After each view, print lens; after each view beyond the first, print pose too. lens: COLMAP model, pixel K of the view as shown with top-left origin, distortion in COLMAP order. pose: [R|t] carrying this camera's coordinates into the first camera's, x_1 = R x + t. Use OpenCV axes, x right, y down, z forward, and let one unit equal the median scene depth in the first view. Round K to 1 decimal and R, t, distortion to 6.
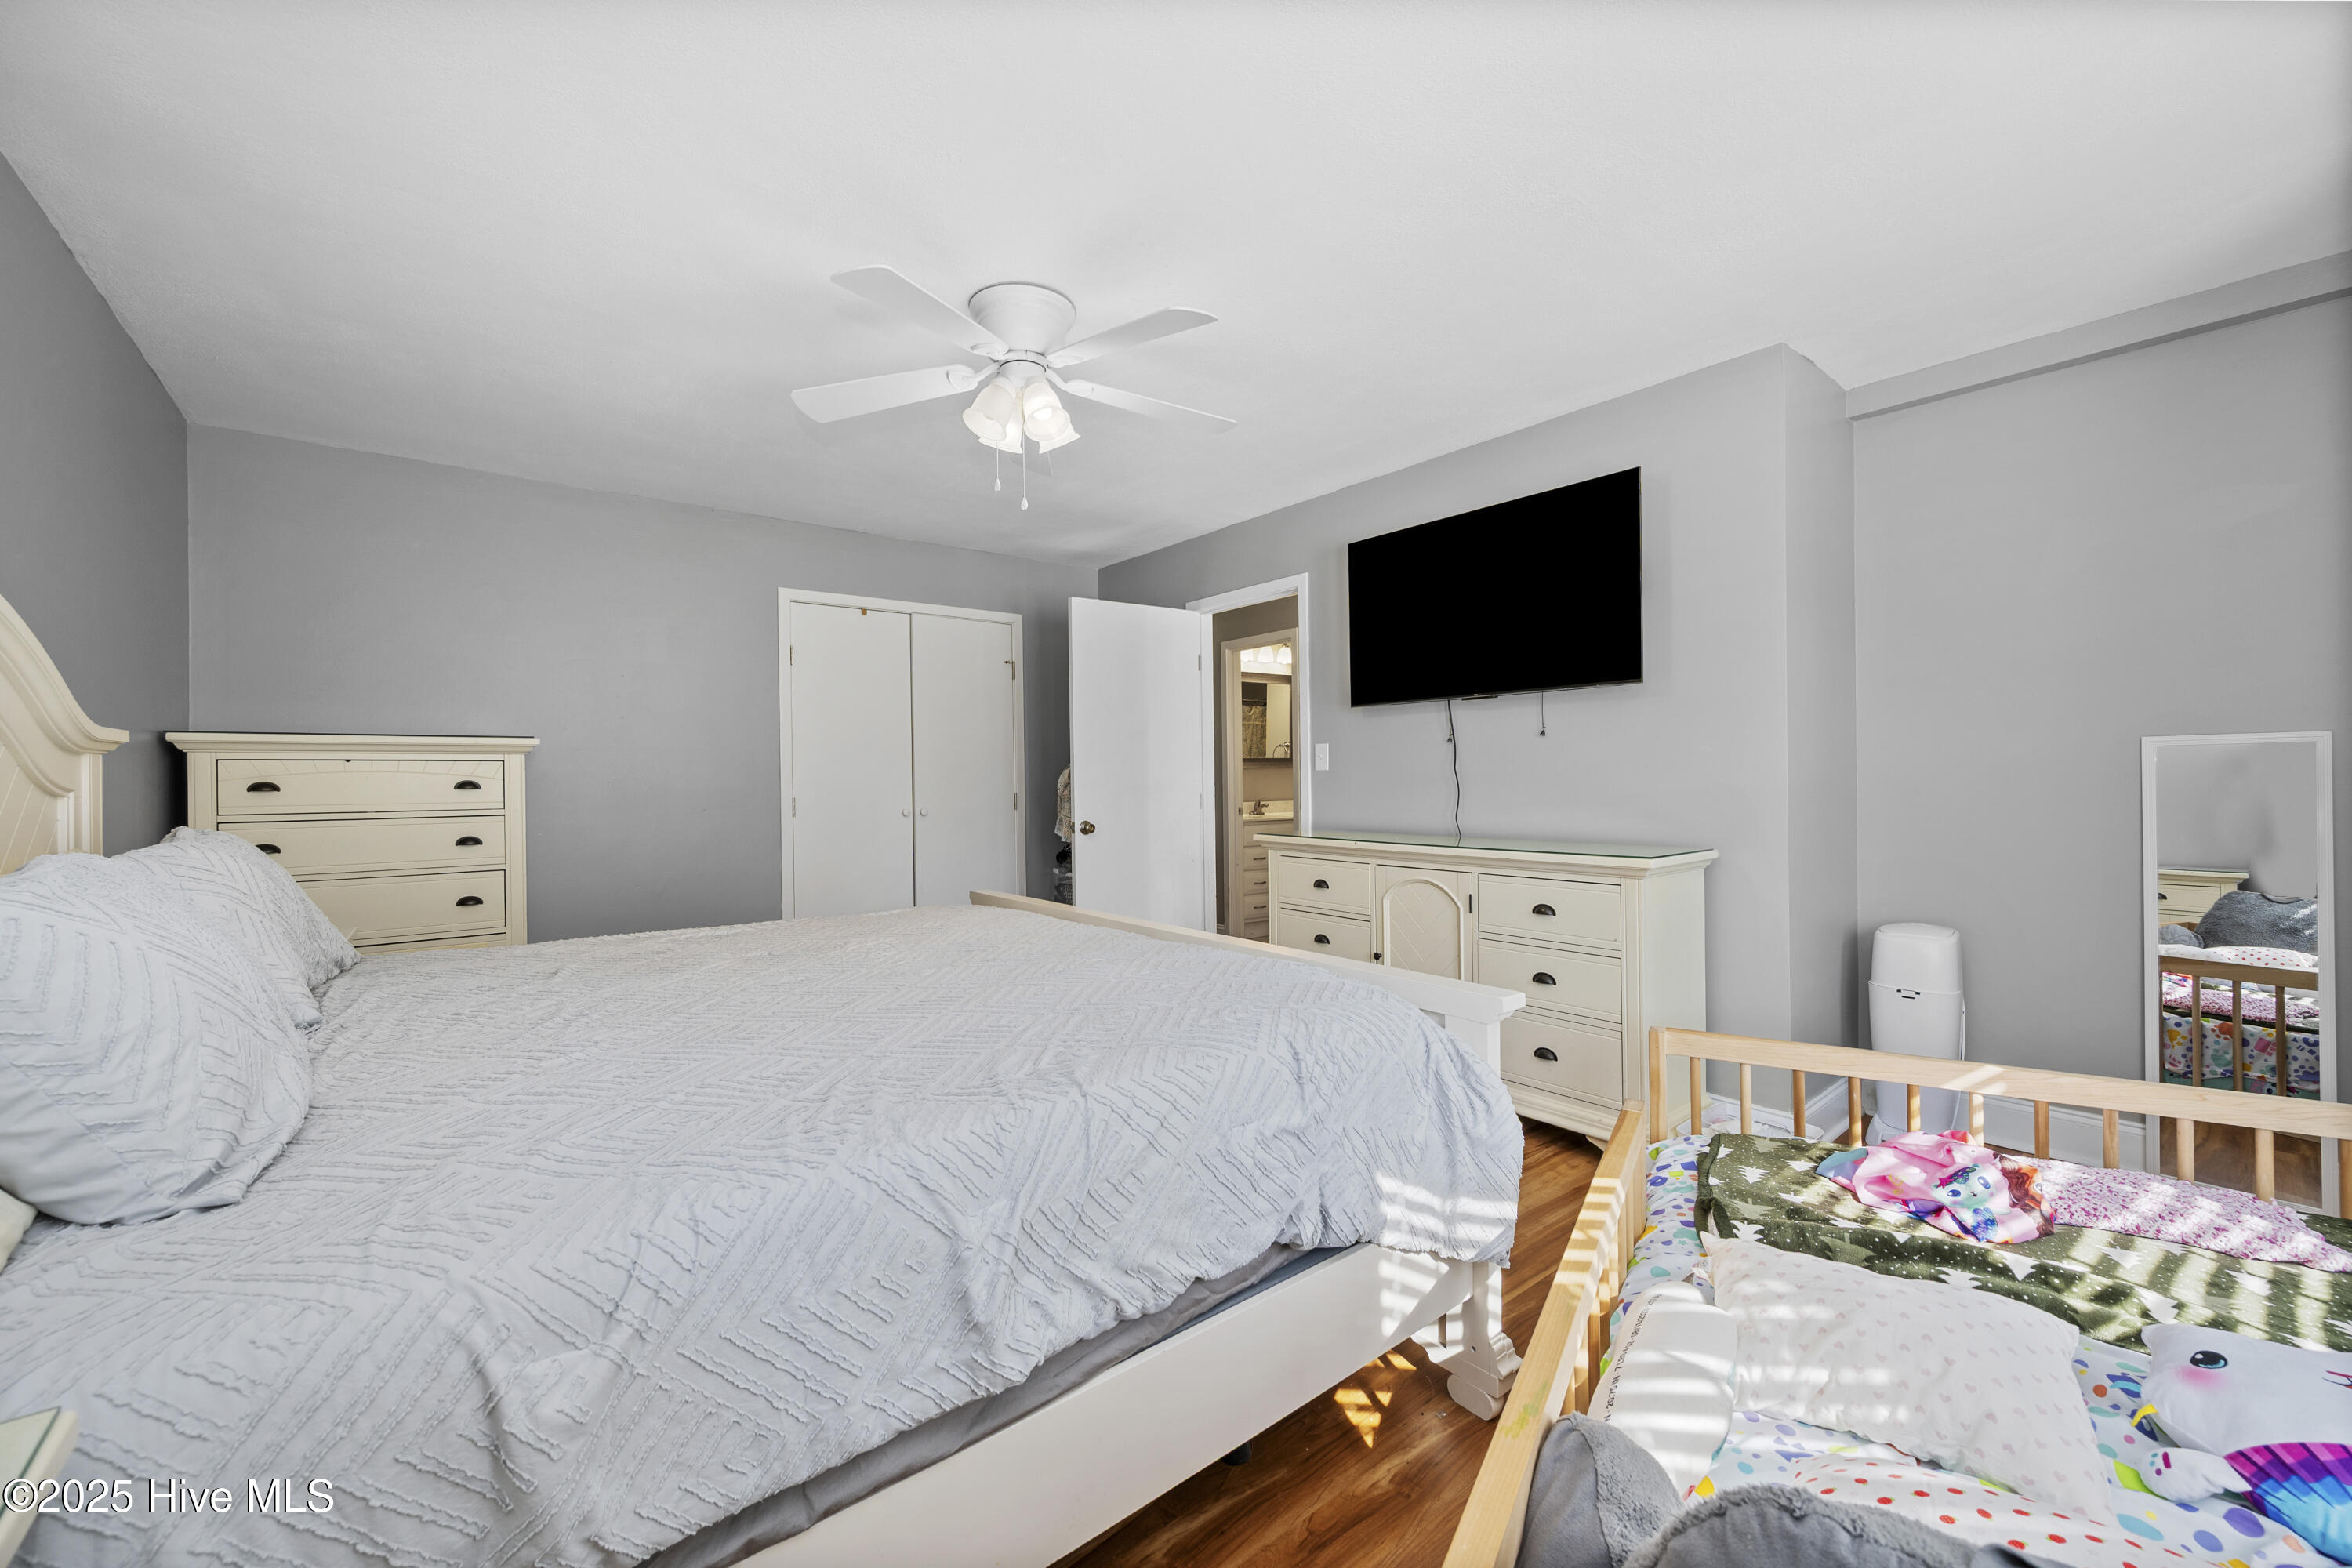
lens RADIAL K [[915.8, 0, 1180.1], [0, 915.8, 780.9], [0, 0, 1]] dist [-0.002918, 0.000282]
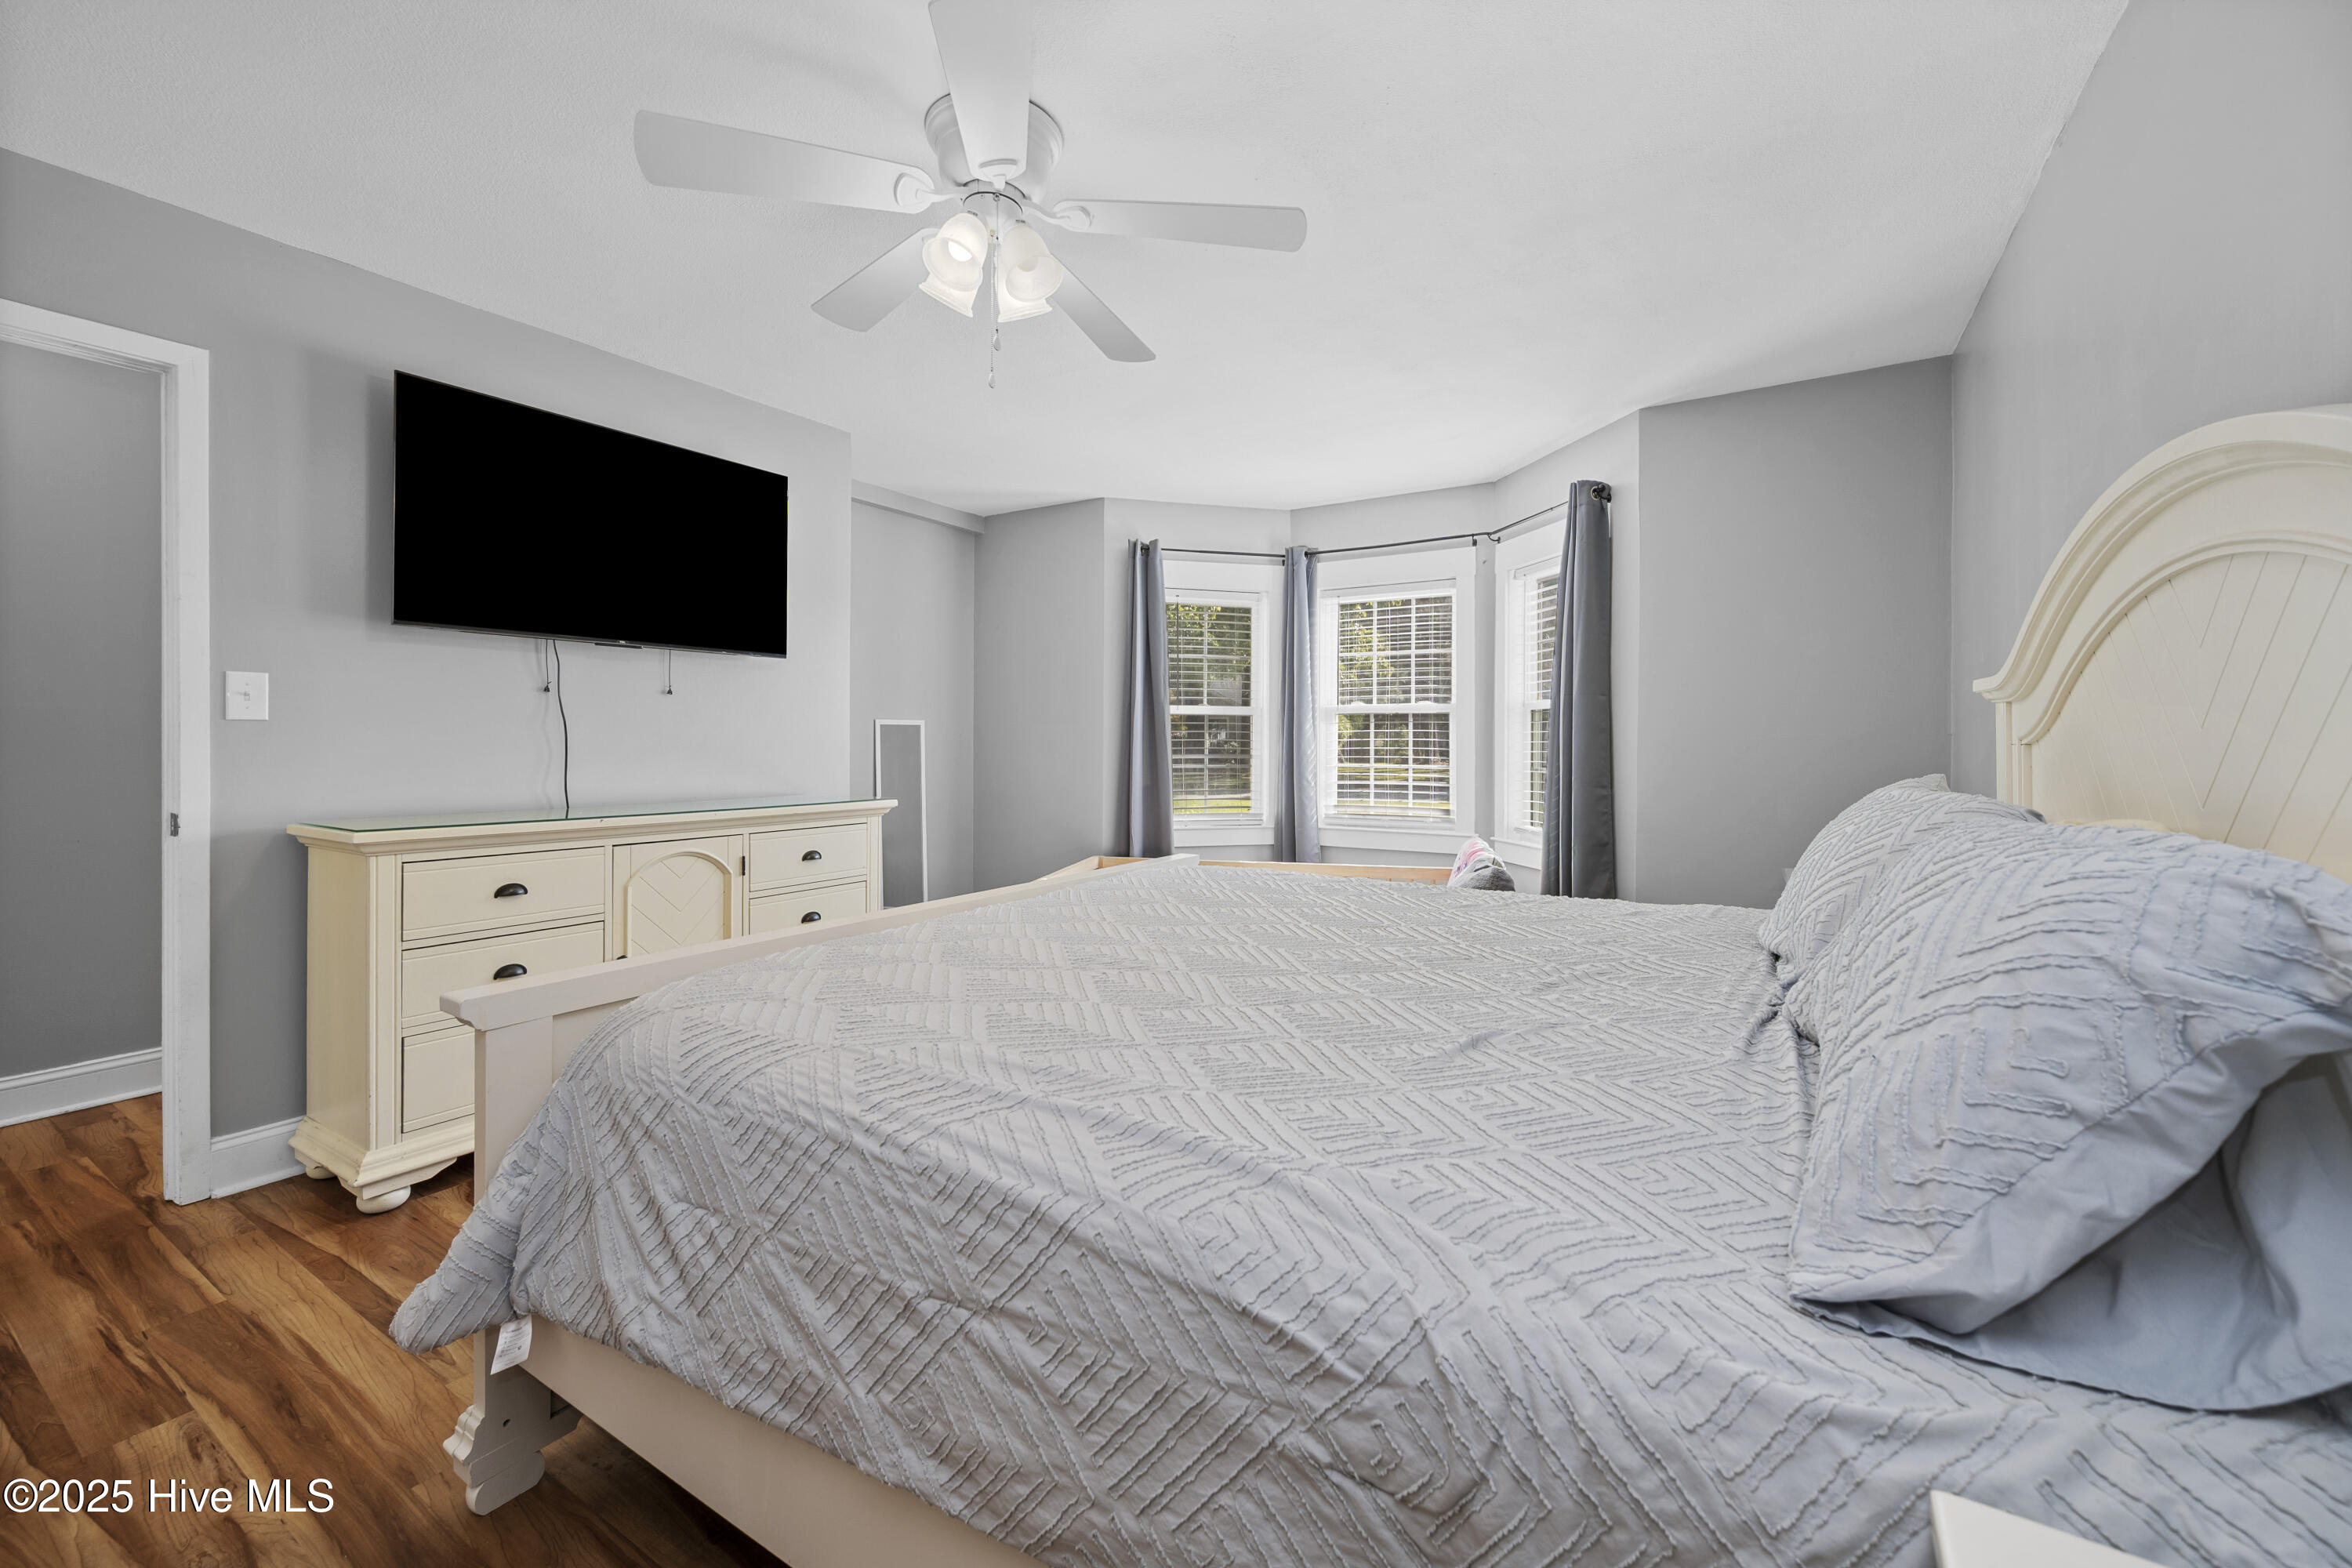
lens RADIAL K [[915.8, 0, 1157.7], [0, 915.8, 742.1], [0, 0, 1]] dist [-0.002918, 0.000282]
pose [[-0.318377, -0.005041, 0.947951, -0.742956], [-0.008020, 0.999964, 0.002624, -0.004797], [-0.947930, -0.006767, -0.318406, 0.879066]]
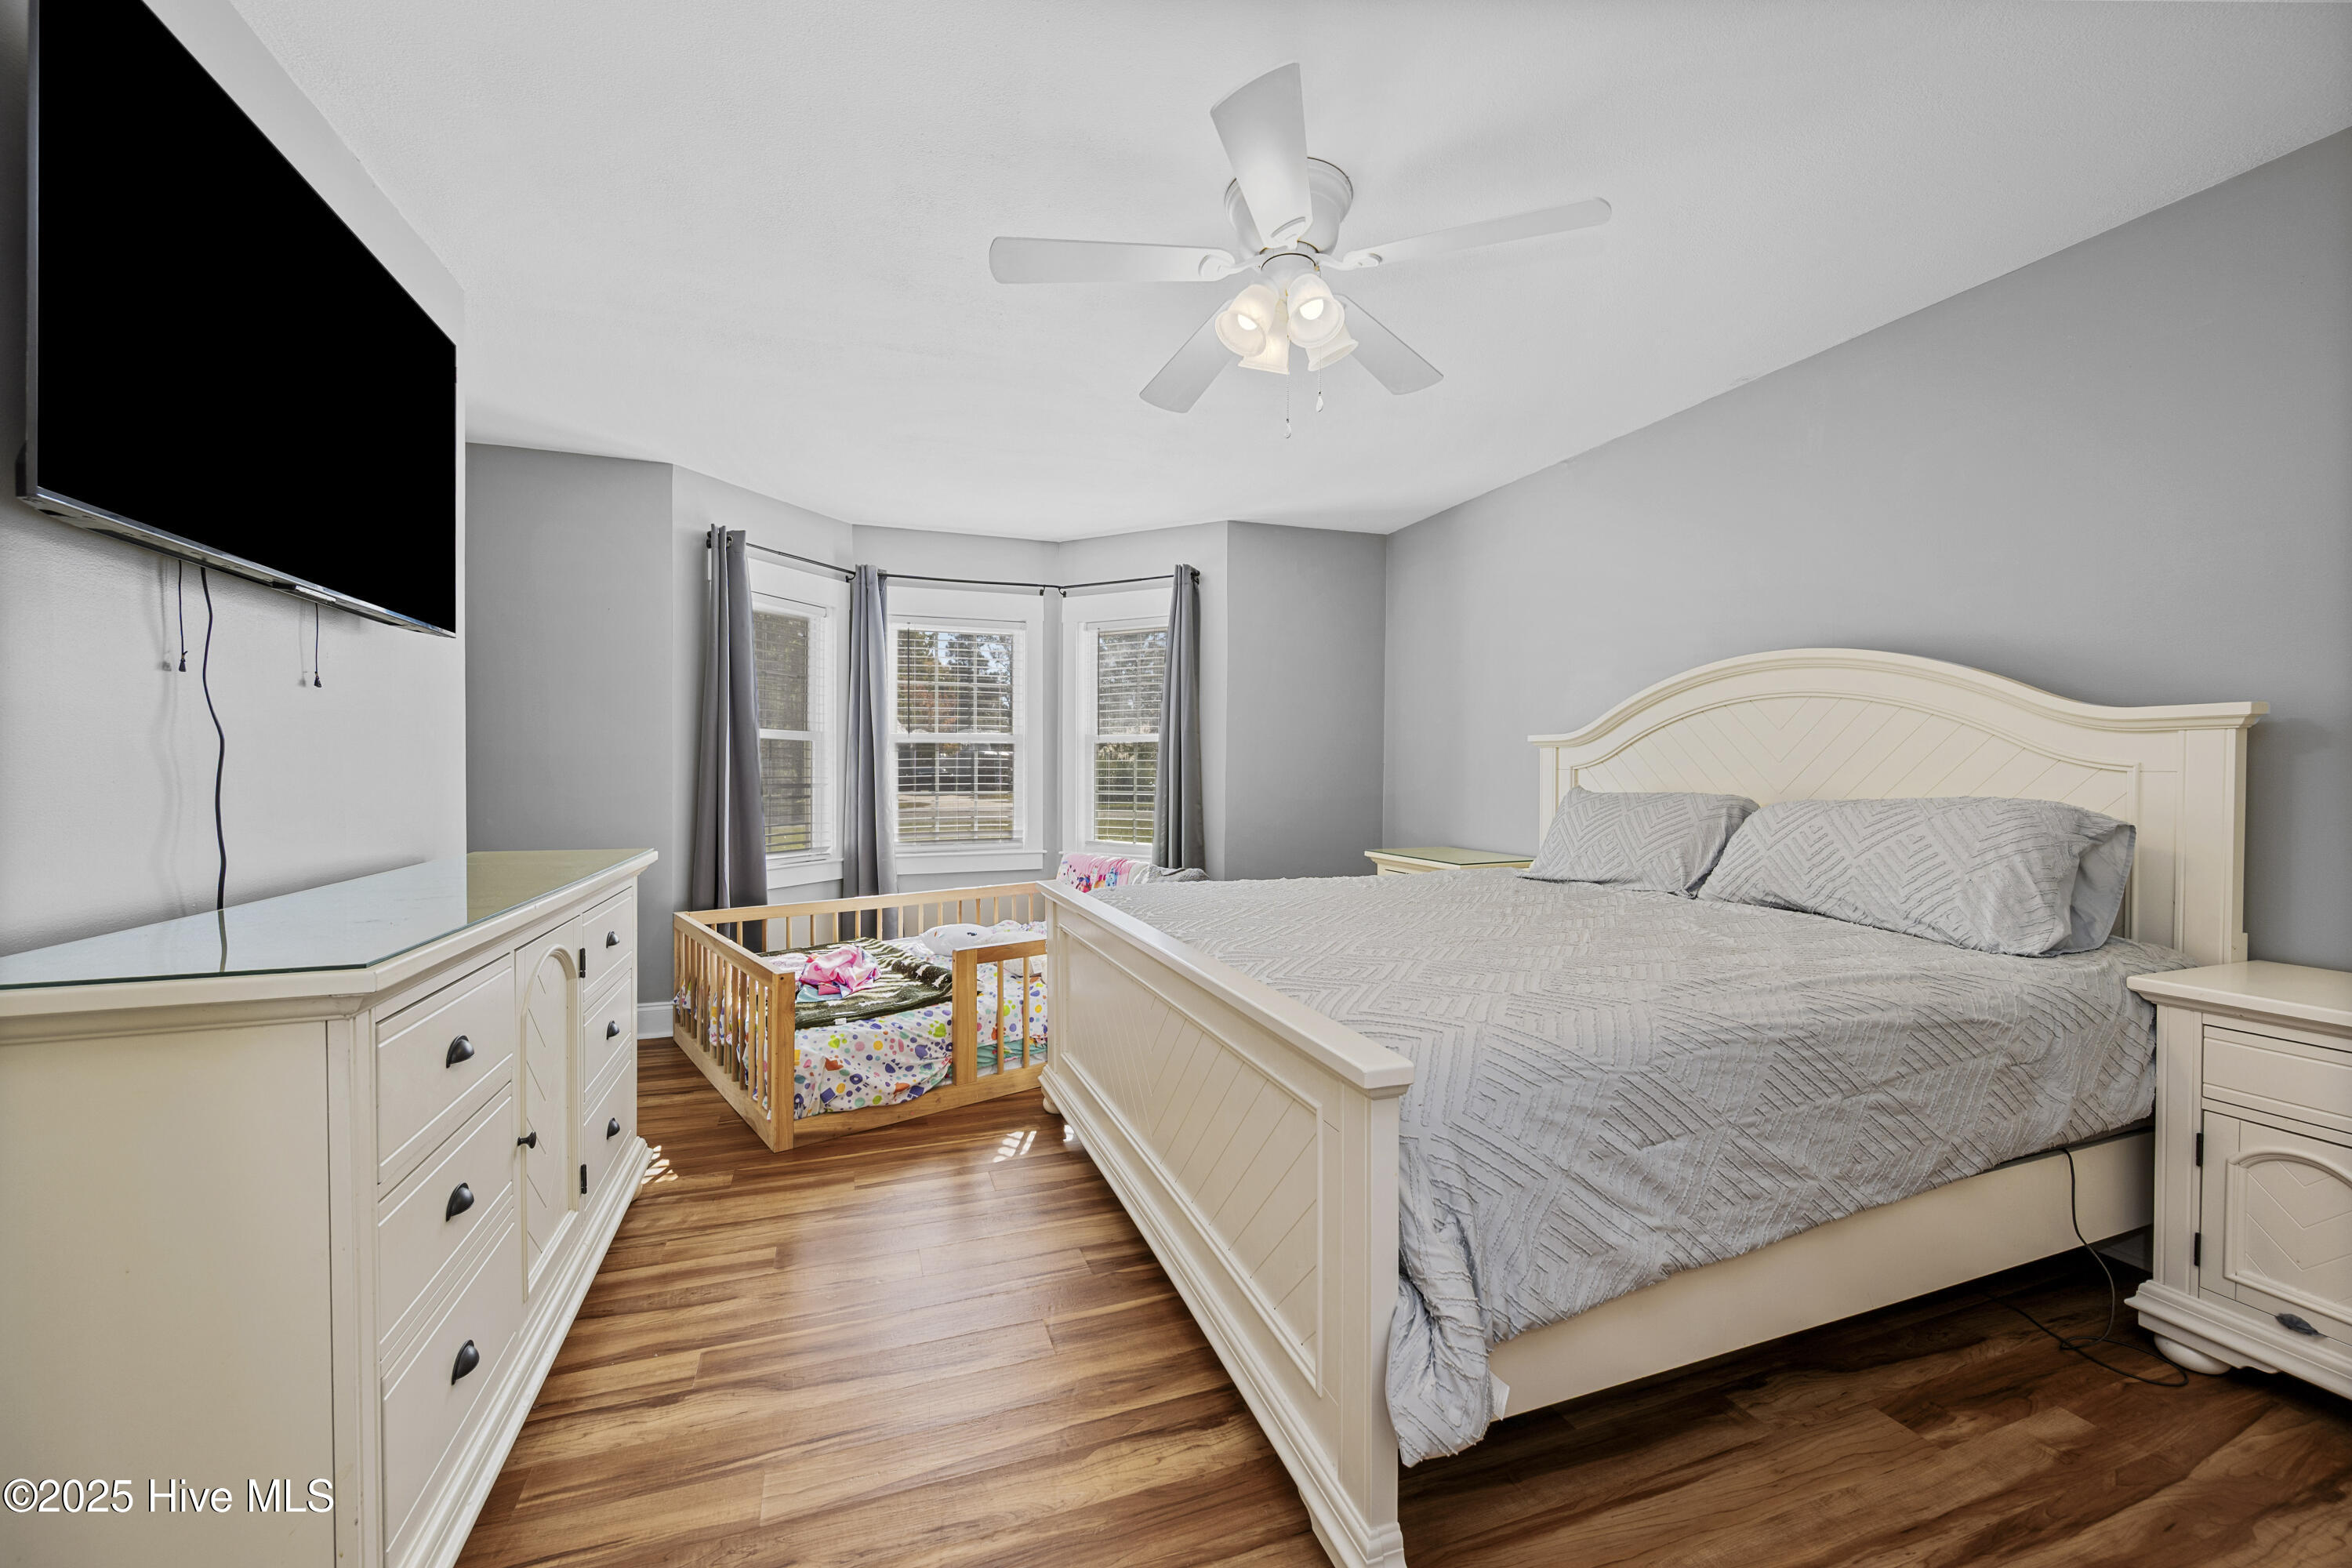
lens RADIAL K [[915.8, 0, 1165.0], [0, 915.8, 783.8], [0, 0, 1]] dist [-0.002918, 0.000282]
pose [[-0.937552, -0.009224, 0.347722, -0.278994], [-0.005072, 0.999905, 0.012848, -0.001520], [-0.347808, 0.010282, -0.937509, 1.431900]]
